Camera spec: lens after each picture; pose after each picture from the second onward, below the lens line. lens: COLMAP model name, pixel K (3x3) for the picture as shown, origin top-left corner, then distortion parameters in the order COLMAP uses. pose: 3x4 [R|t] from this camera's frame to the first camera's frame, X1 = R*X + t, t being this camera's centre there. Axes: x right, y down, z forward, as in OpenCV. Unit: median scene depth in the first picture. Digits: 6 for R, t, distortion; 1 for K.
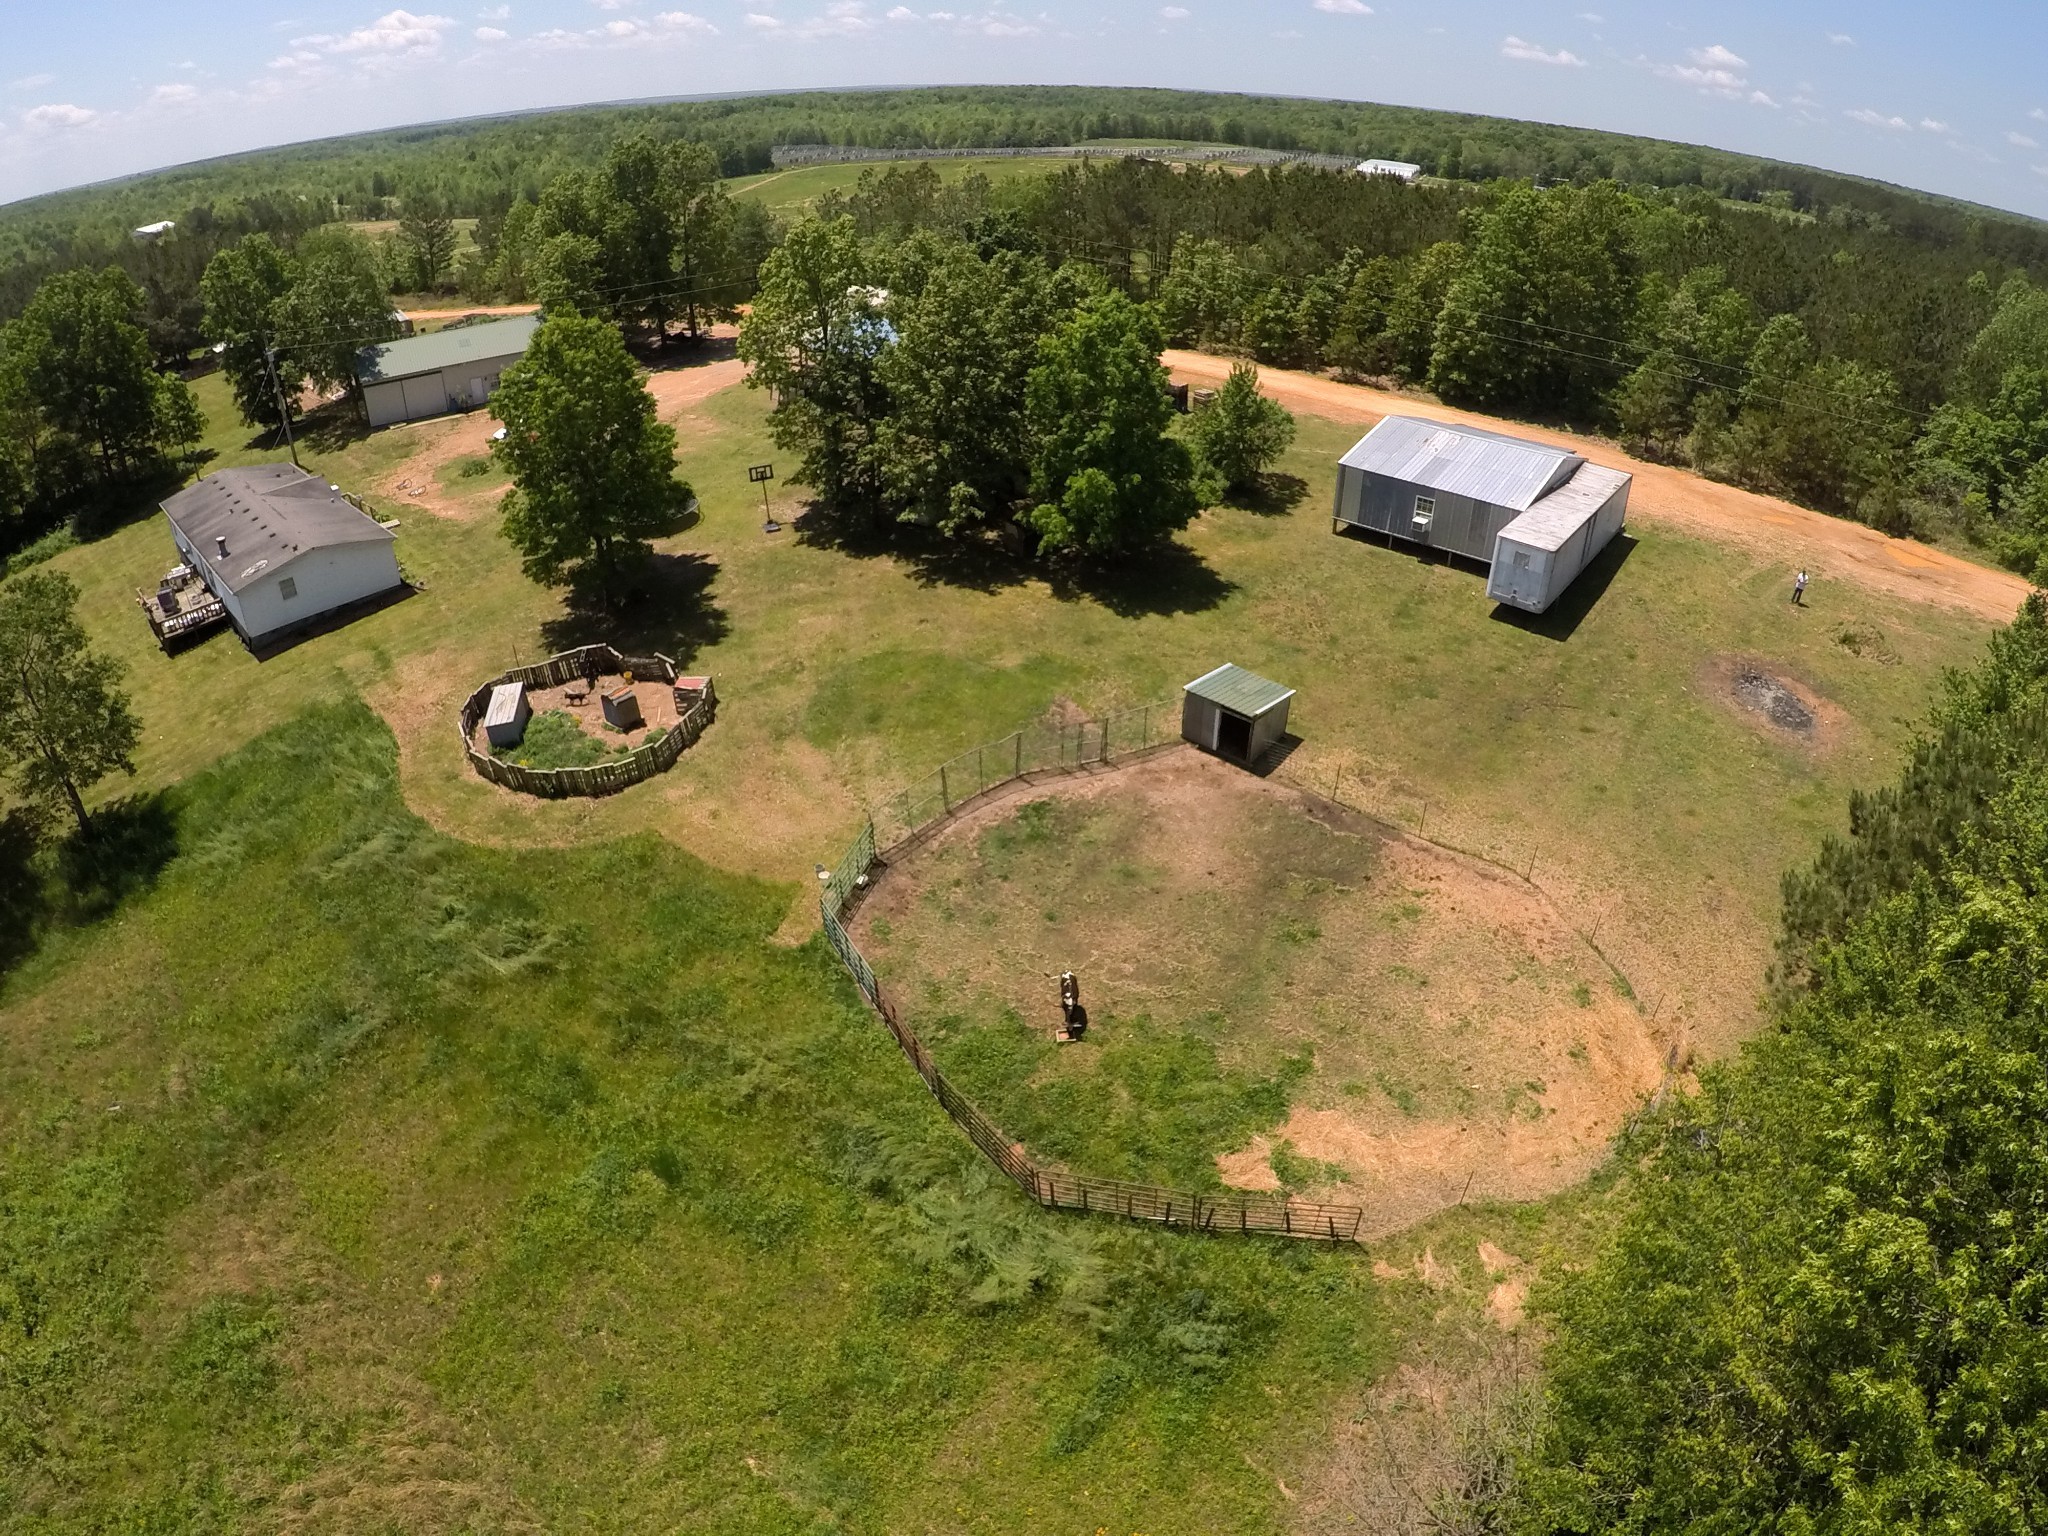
lens RADIAL K [[1216.8, 0, 1011.2], [0, 1216.8, 749.2], [0, 0, 1]] dist [-0.236563, 0.048753]
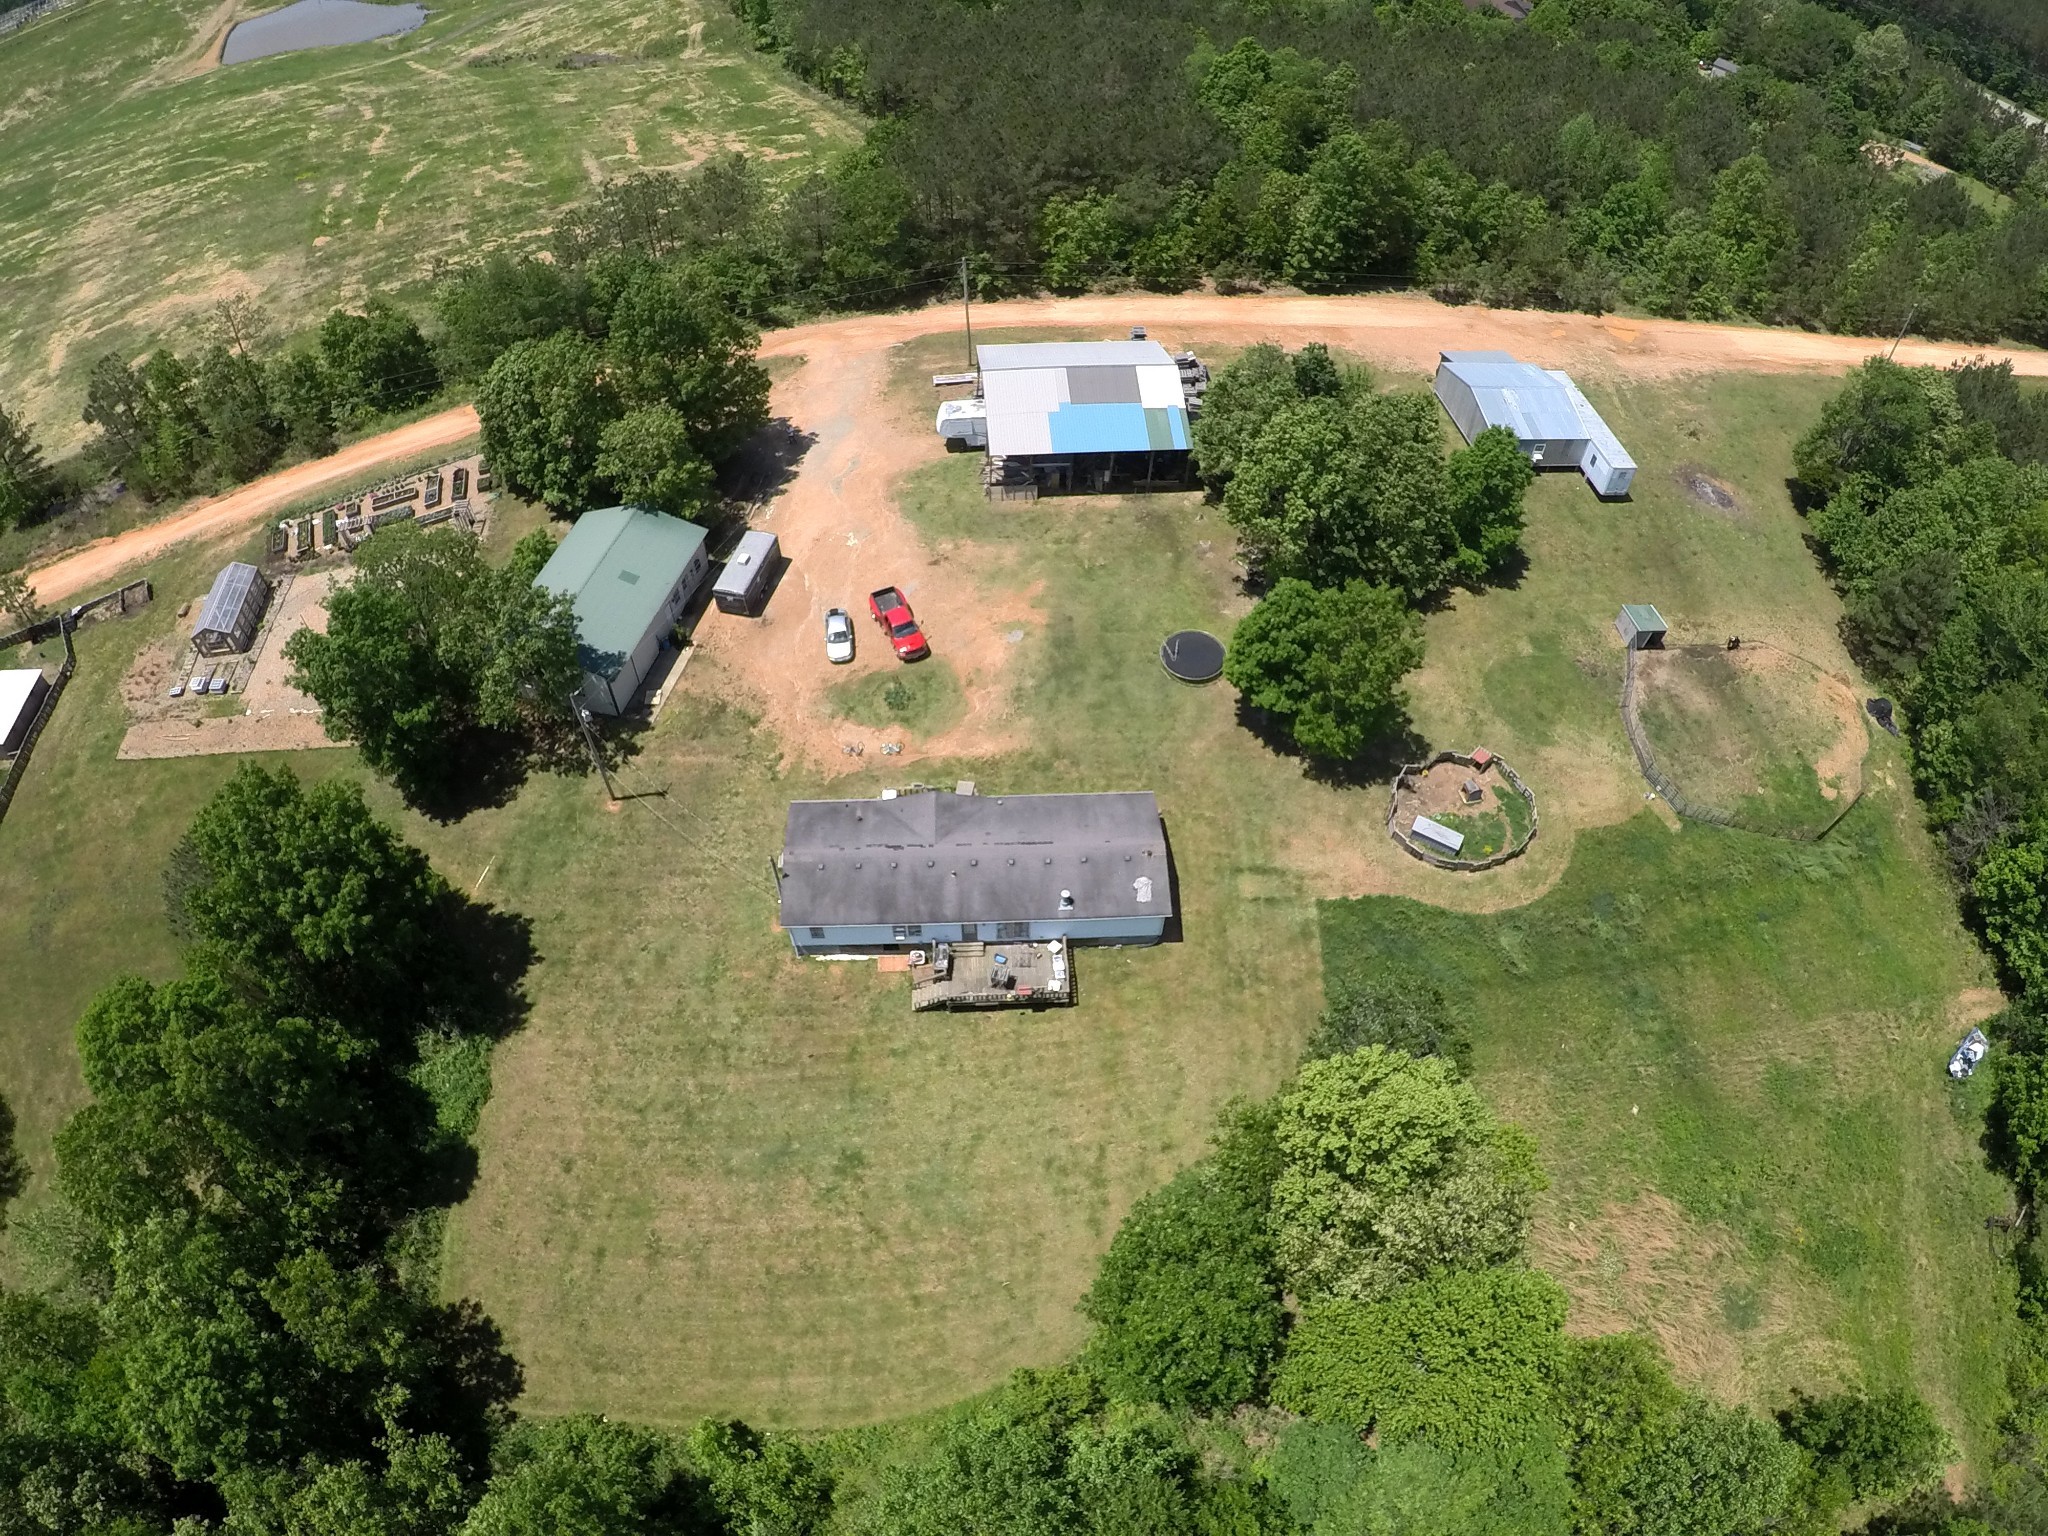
lens RADIAL K [[1216.8, 0, 1029.7], [0, 1216.8, 763.4], [0, 0, 1]] dist [-0.236563, 0.048753]
pose [[0.680640, -0.553377, 0.480108, -1.442374], [0.360265, 0.823437, 0.438361, -0.963190], [-0.637917, -0.125400, 0.759826, 0.120415]]
